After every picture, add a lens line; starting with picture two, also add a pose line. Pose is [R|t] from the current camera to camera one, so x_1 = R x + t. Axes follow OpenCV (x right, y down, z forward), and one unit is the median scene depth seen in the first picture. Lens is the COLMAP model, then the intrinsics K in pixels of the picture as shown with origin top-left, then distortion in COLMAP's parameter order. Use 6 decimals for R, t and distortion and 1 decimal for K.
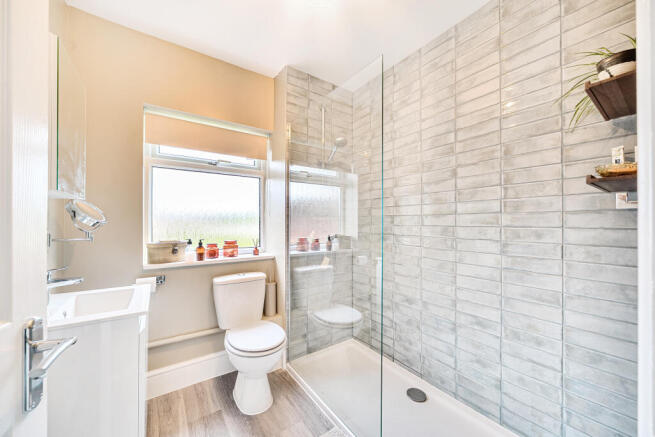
lens RADIAL K [[250.2, 0, 327.2], [0, 250.2, 217.8], [0, 0, 1]] dist [-0.001532, -0.000231]
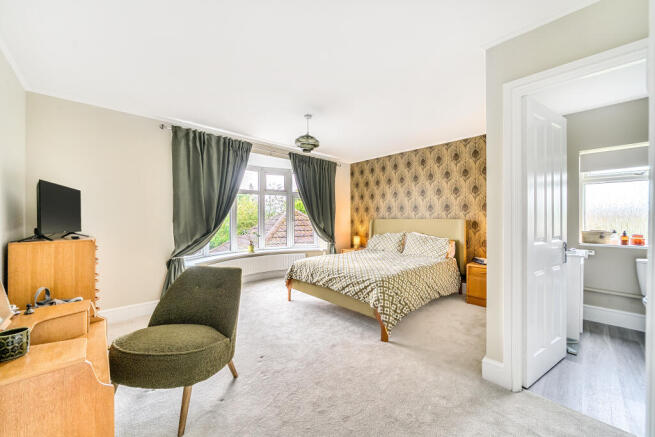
lens RADIAL K [[250.2, 0, 330.2], [0, 250.2, 217.9], [0, 0, 1]] dist [-0.001532, -0.000231]
pose [[0.140656, -0.005773, -0.990042, 0.703842], [0.011208, 0.999928, -0.004238, 0.000052], [0.989995, -0.010500, 0.140710, -0.913264]]
